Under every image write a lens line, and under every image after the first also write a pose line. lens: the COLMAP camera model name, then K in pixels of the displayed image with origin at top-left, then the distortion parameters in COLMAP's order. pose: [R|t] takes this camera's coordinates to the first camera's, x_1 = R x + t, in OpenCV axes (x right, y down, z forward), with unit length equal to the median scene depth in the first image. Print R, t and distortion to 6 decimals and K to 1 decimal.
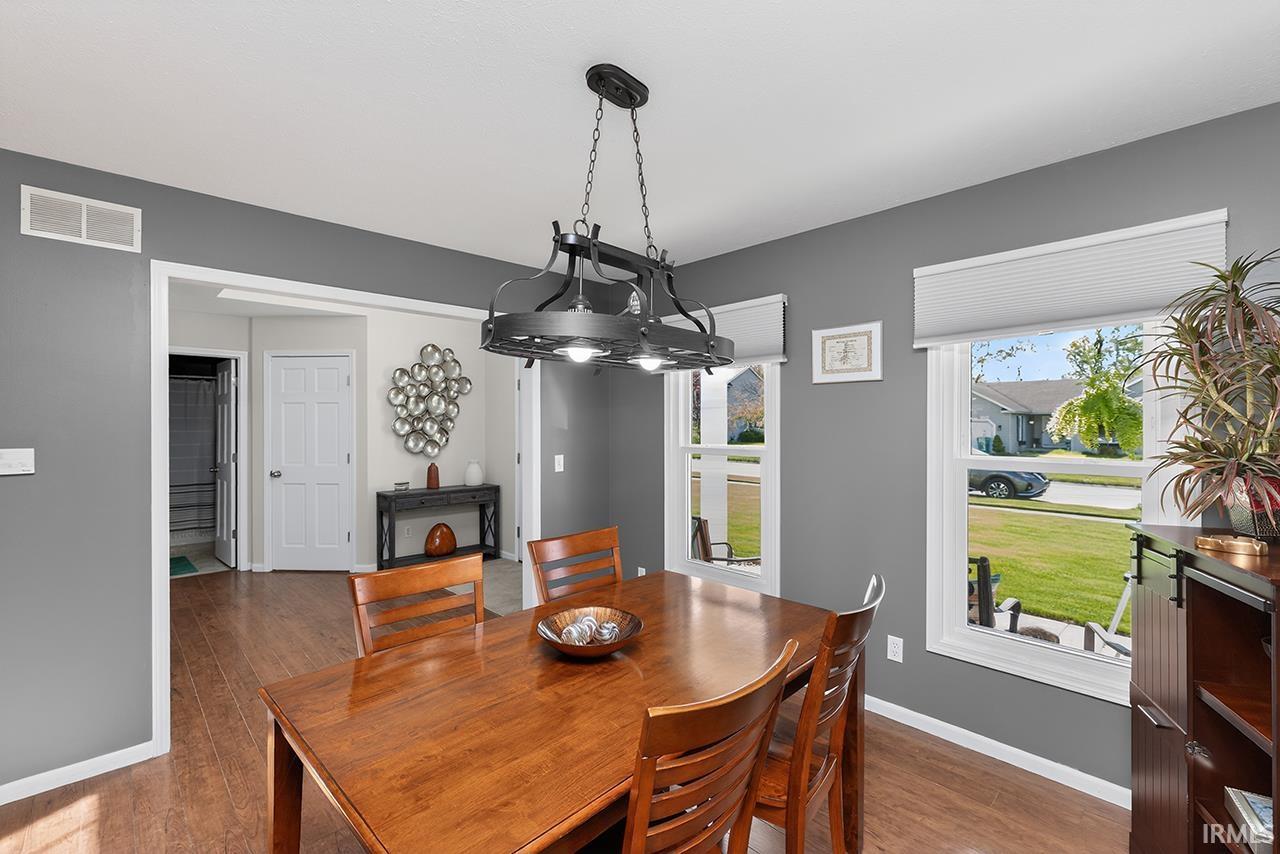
lens RADIAL K [[555.2, 0, 640.0], [0, 555.2, 427.0], [0, 0, 1]] dist [-0.001807, -0.000386]
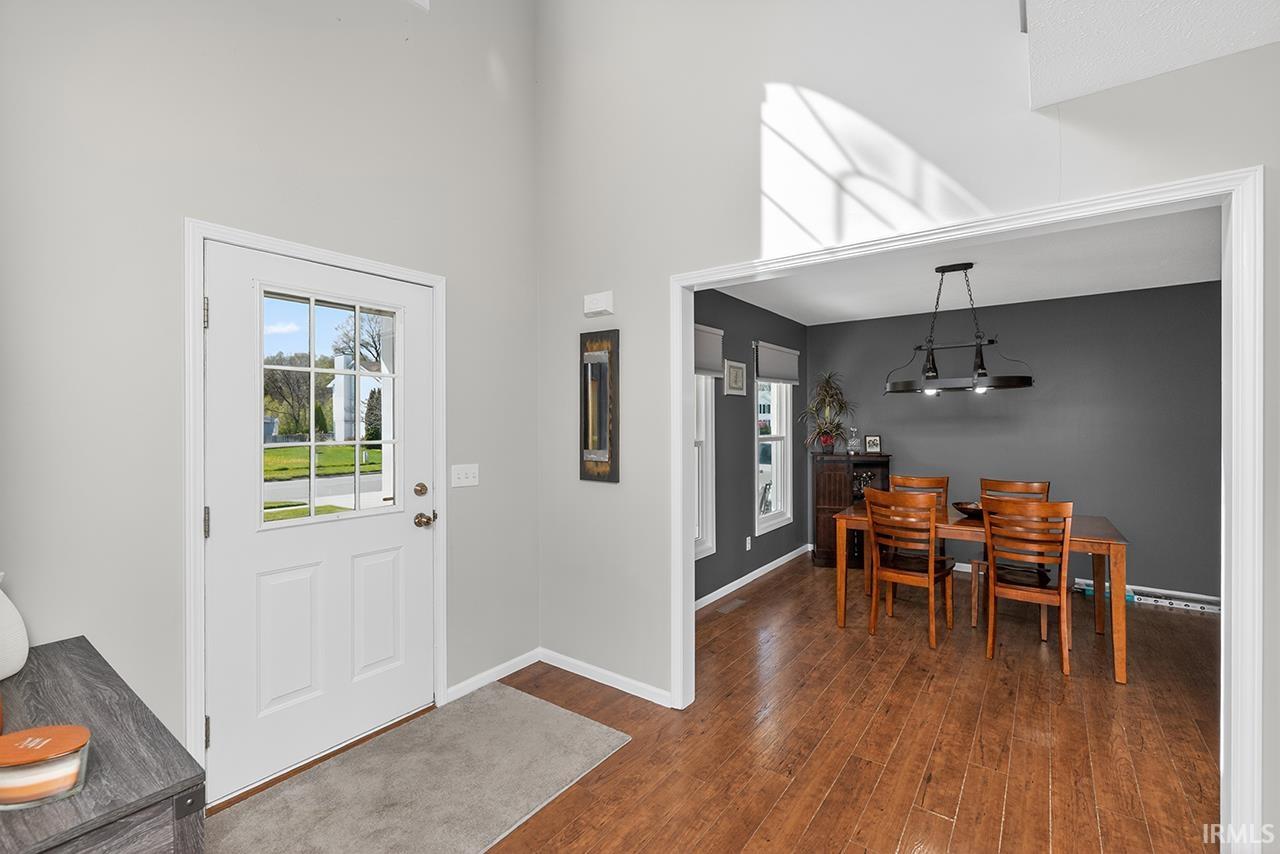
lens RADIAL K [[555.2, 0, 640.0], [0, 555.2, 427.0], [0, 0, 1]] dist [-0.001807, -0.000386]
pose [[-0.185092, -0.007501, 0.982693, -1.295308], [0.001293, 0.999968, 0.007876, -0.002682], [-0.982720, 0.002728, -0.185077, 1.719773]]
